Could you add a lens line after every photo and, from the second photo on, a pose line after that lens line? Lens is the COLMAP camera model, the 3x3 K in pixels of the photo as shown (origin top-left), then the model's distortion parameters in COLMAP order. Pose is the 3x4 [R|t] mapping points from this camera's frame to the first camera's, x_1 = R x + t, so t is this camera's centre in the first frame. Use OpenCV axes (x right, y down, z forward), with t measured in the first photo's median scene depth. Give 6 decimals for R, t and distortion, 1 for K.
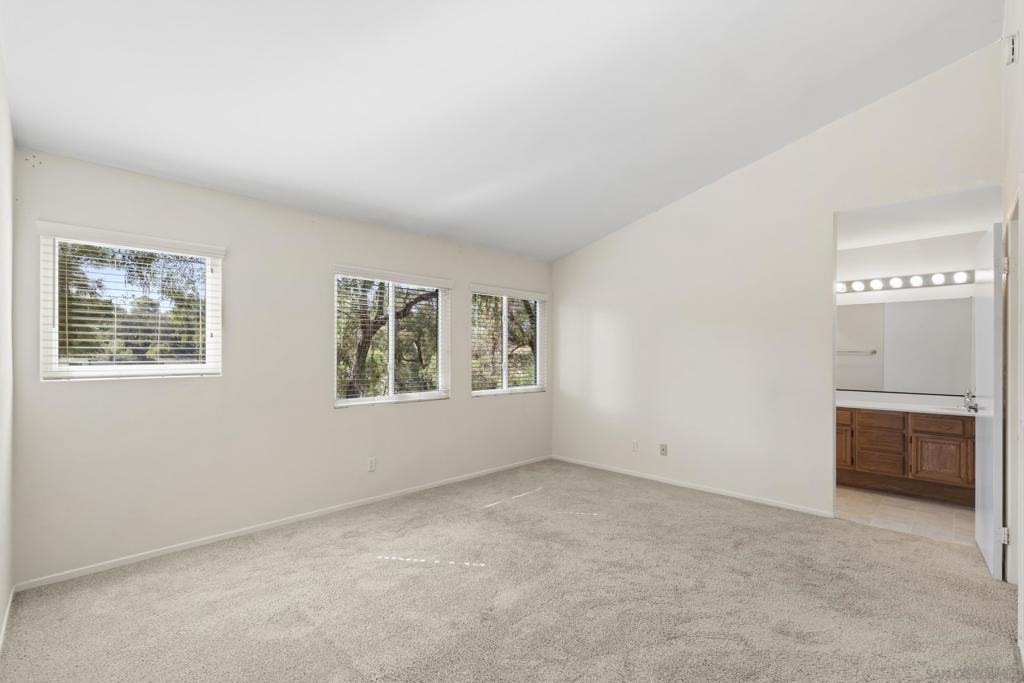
lens RADIAL K [[460.2, 0, 512.0], [0, 460.2, 341.5], [0, 0, 1]] dist [-0.000888, -0.000100]
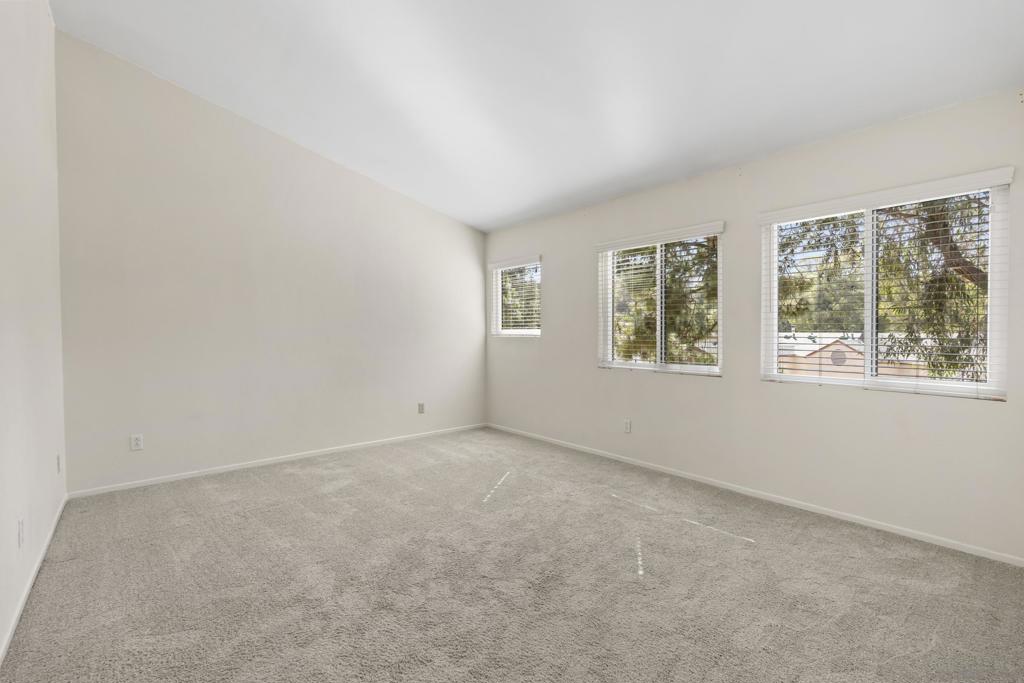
lens RADIAL K [[475.1, 0, 512.0], [0, 475.1, 341.5], [0, 0, 1]] dist [0.000076, -0.000003]
pose [[-0.119318, 0.014628, -0.992748, 0.772601], [0.023837, 0.999645, 0.011865, 0.053960], [0.992570, -0.022248, -0.119624, 0.855104]]
